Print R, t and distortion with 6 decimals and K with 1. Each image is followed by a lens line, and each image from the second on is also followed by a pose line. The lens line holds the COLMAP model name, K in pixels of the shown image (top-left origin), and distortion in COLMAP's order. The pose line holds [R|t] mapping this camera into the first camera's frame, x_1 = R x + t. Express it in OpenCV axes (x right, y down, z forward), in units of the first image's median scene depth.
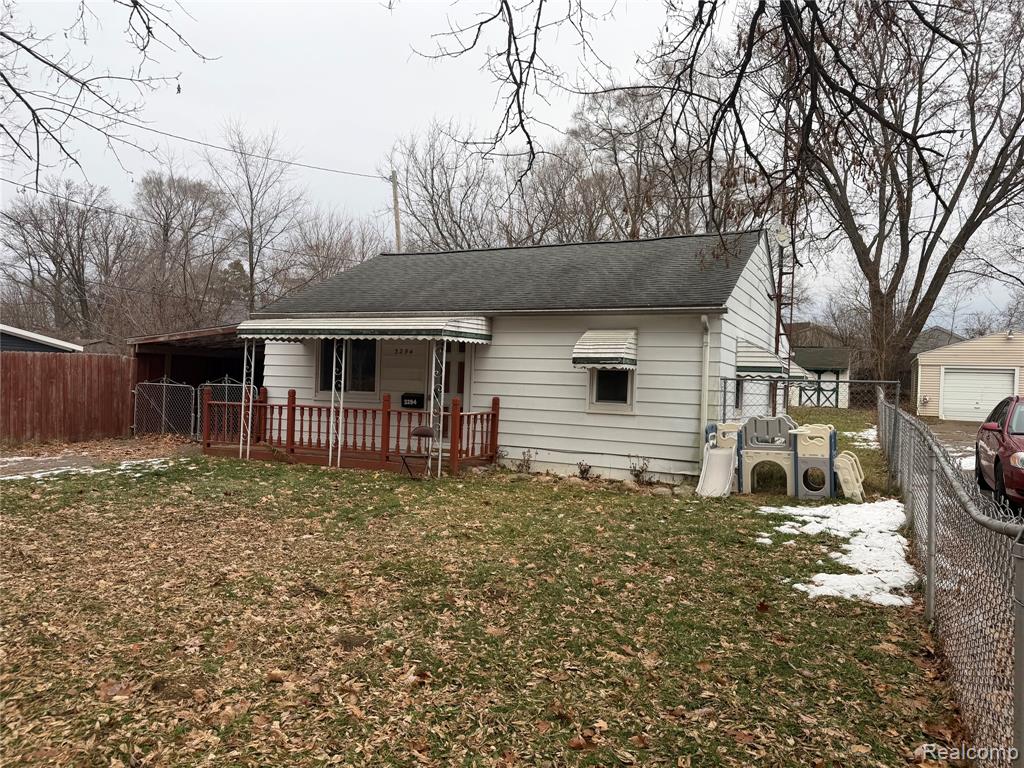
lens RADIAL K [[704.3, 0, 517.7], [0, 704.3, 384.3], [0, 0, 1]] dist [0.028299, -0.014681]
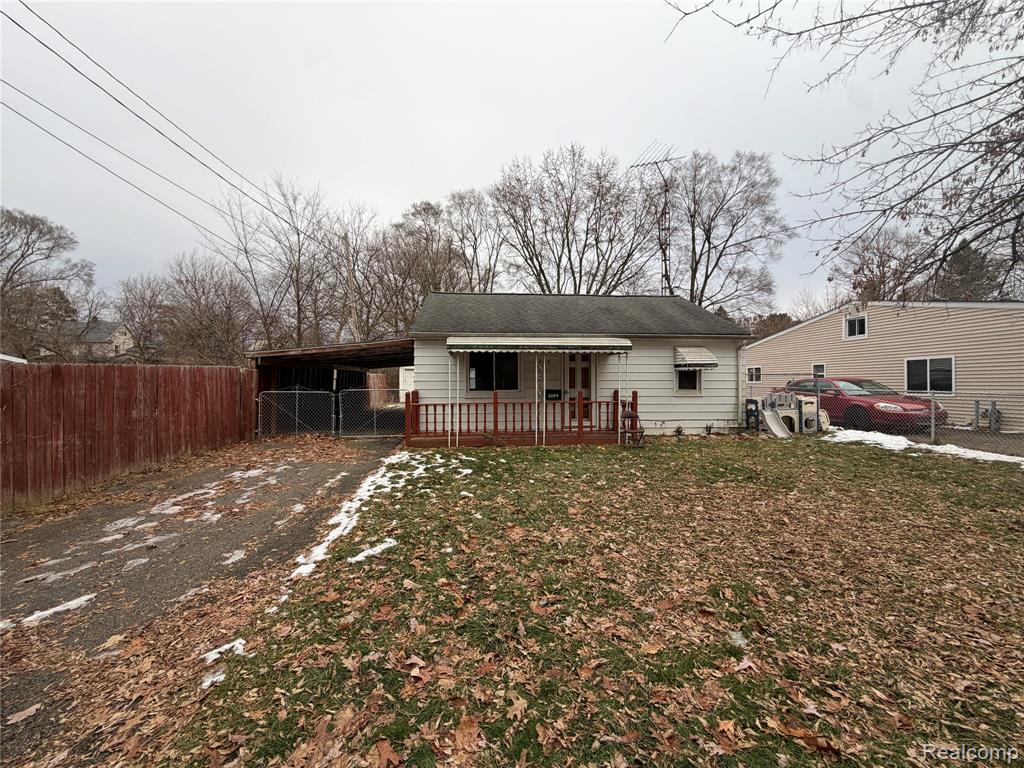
lens RADIAL K [[407.4, 0, 508.1], [0, 407.4, 370.4], [0, 0, 1]] dist [-0.001041, -0.000388]
pose [[0.867595, -0.020375, 0.496853, -0.642233], [0.031288, 0.999417, -0.013652, -0.018330], [-0.496286, 0.027390, 0.867727, 0.310832]]
